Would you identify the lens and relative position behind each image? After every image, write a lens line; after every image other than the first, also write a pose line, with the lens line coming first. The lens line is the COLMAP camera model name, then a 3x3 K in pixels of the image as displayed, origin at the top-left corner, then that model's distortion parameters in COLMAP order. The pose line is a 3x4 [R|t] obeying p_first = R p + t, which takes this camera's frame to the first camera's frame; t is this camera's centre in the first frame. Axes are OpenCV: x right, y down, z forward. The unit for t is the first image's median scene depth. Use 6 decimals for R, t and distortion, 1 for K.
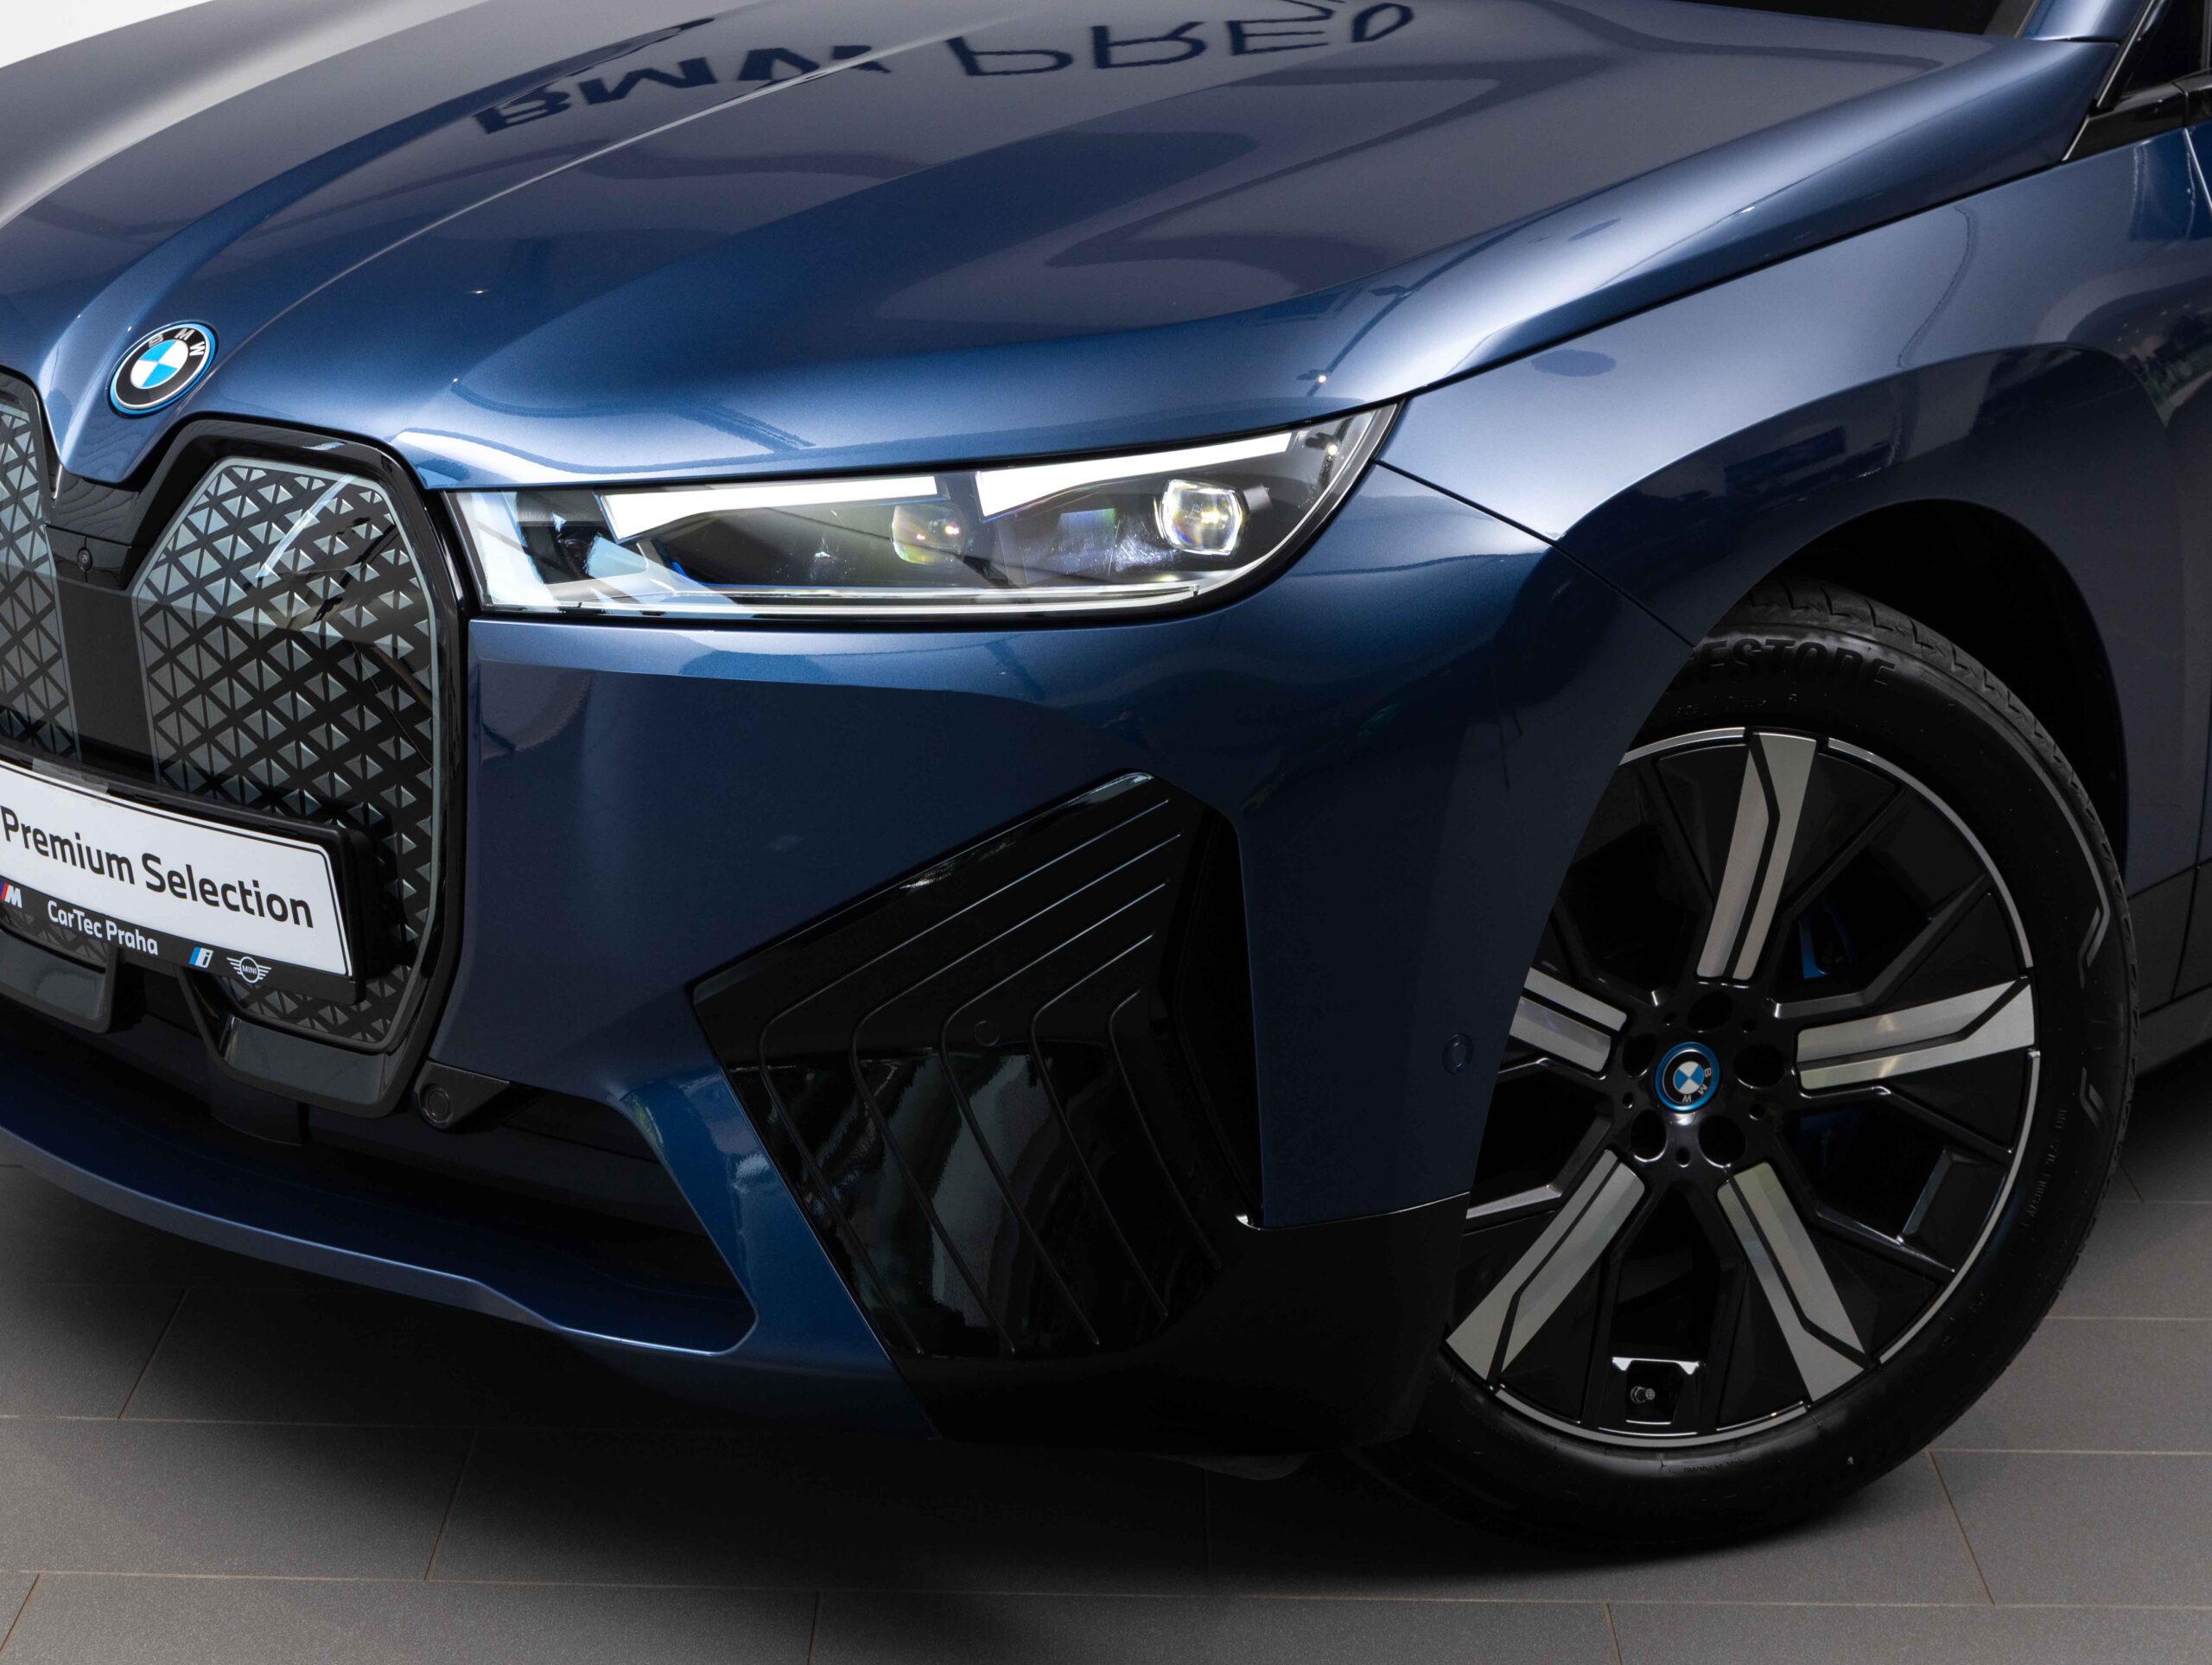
lens RADIAL K [[4697.4, 0, 1106.0], [0, 4697.4, 832.5], [0, 0, 1]] dist [-0.027259, -0.294302]
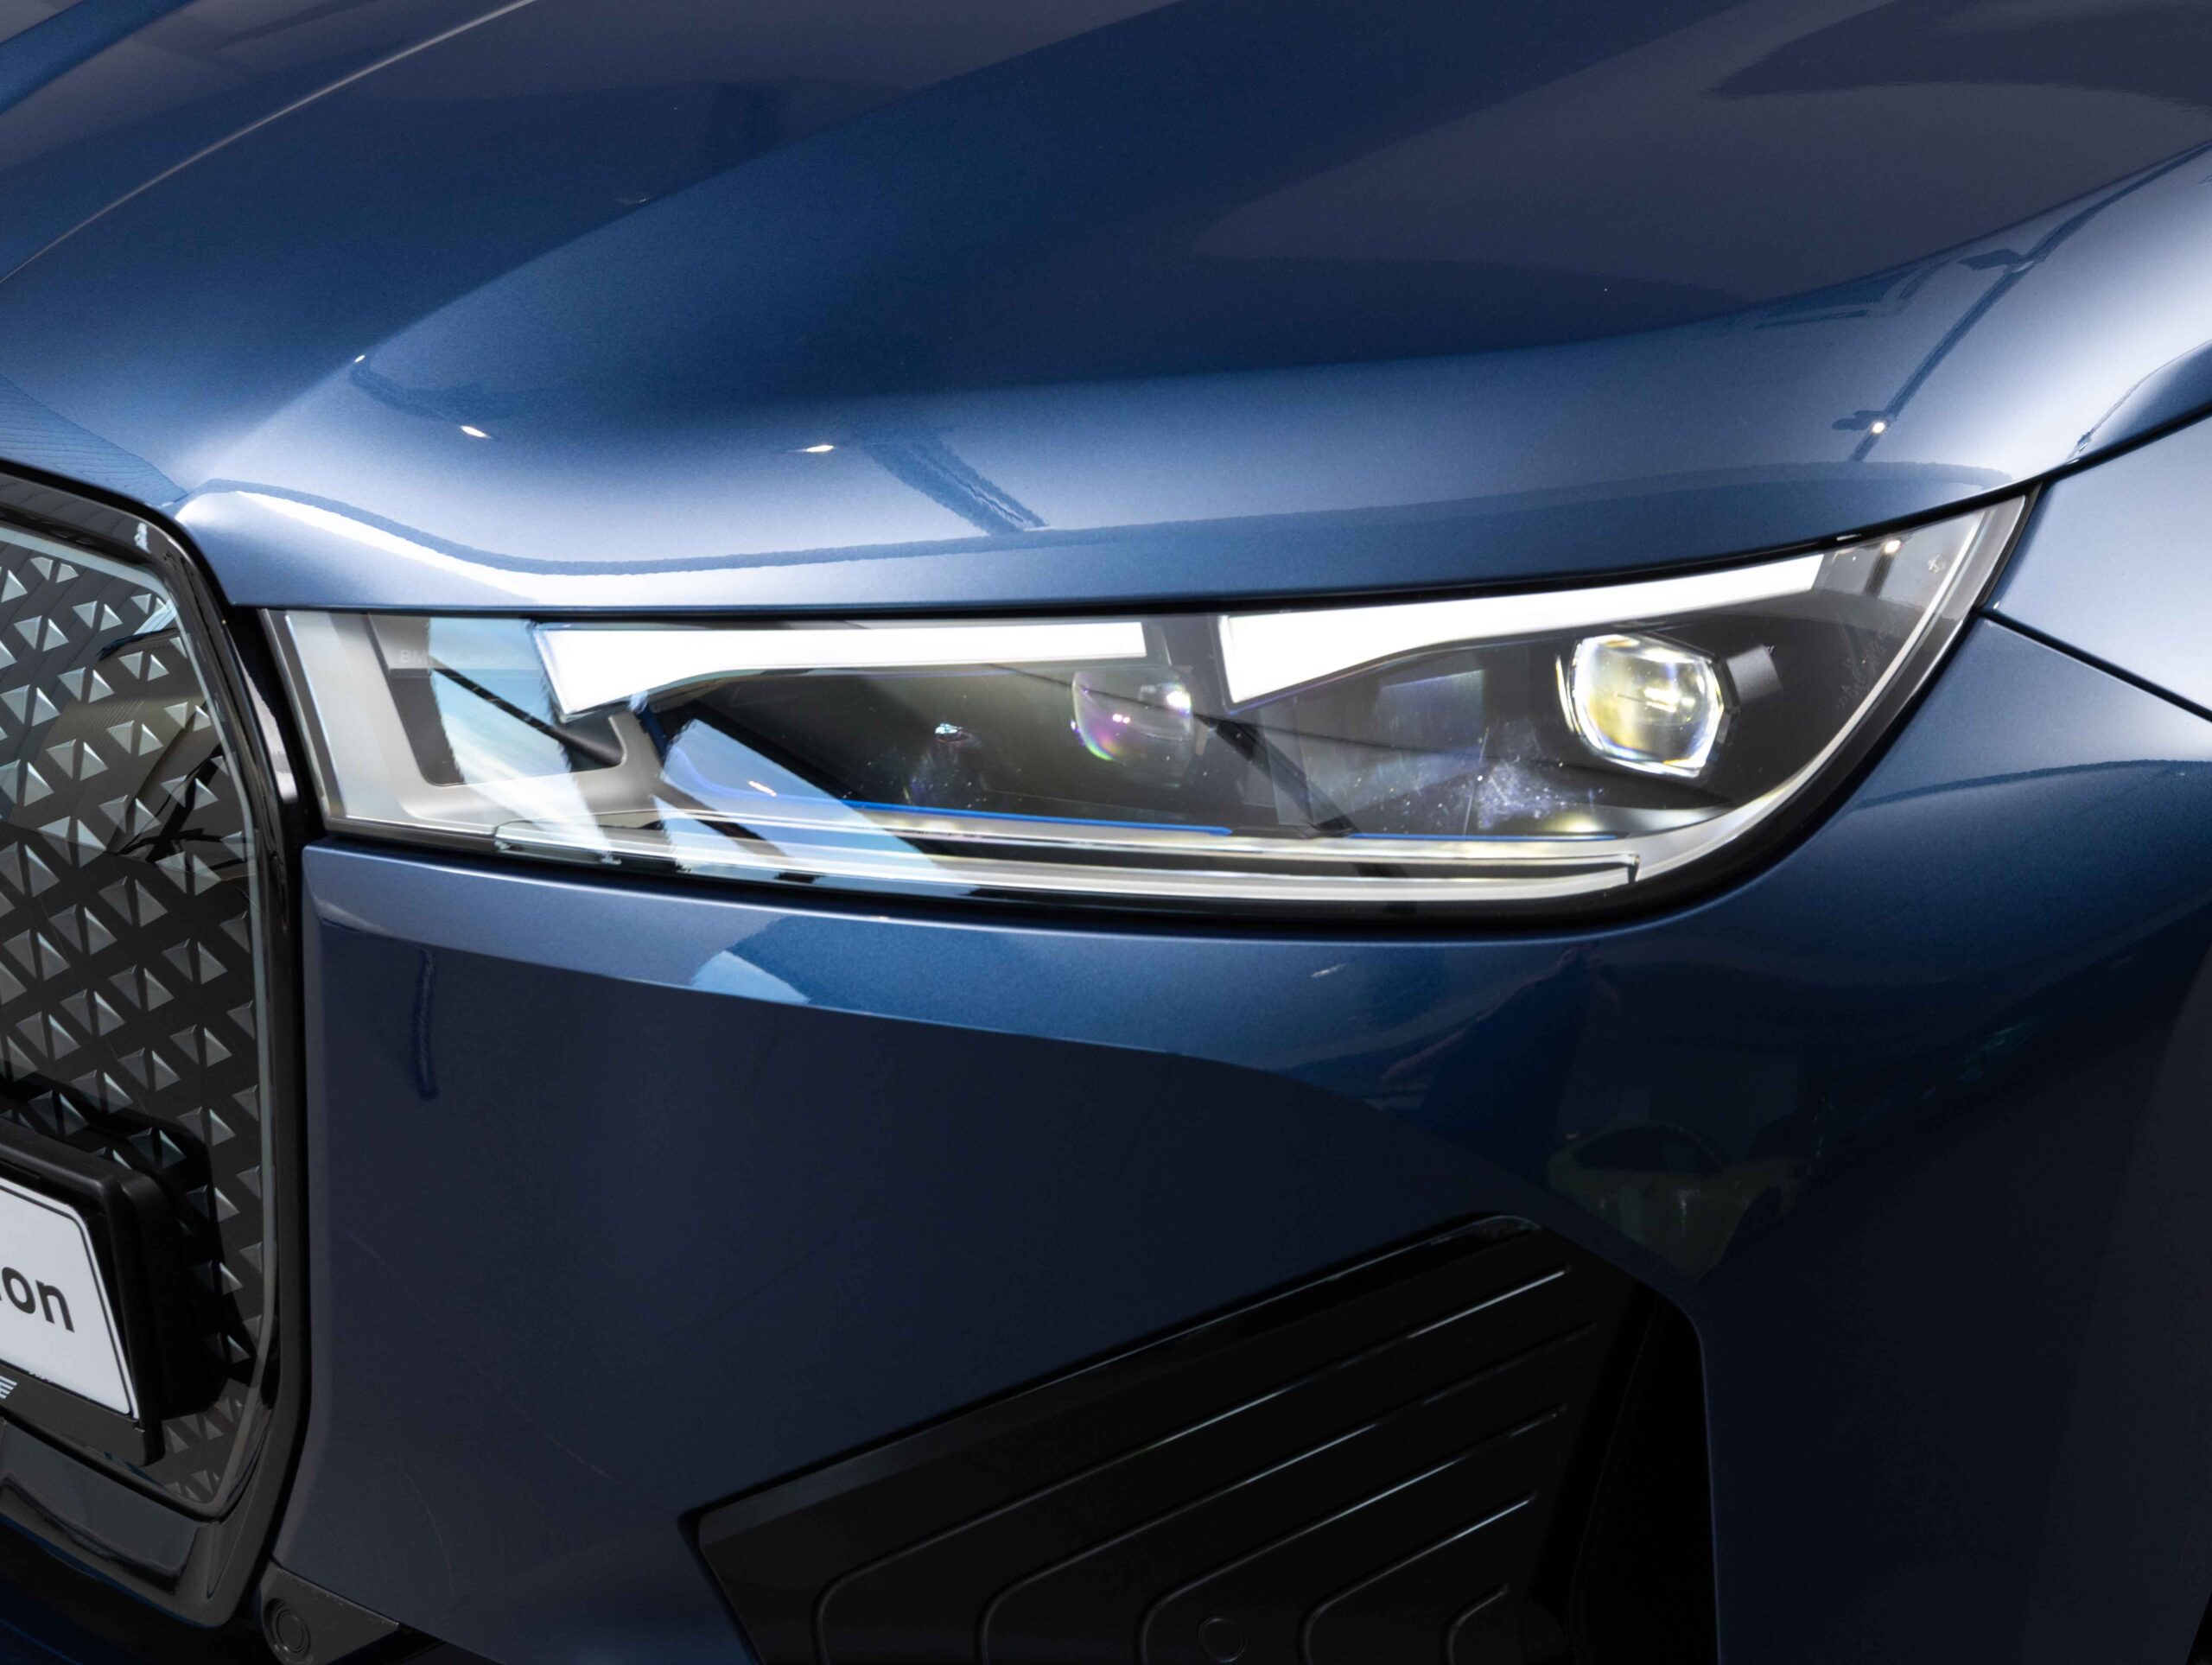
lens RADIAL K [[4697.4, 0, 1106.0], [0, 4697.4, 832.5], [0, 0, 1]] dist [-0.027259, -0.294302]
pose [[0.995577, 0.026927, -0.090011, 0.007574], [-0.020167, 0.996966, 0.075182, -0.089119], [0.091762, -0.073034, 0.993099, 0.456734]]
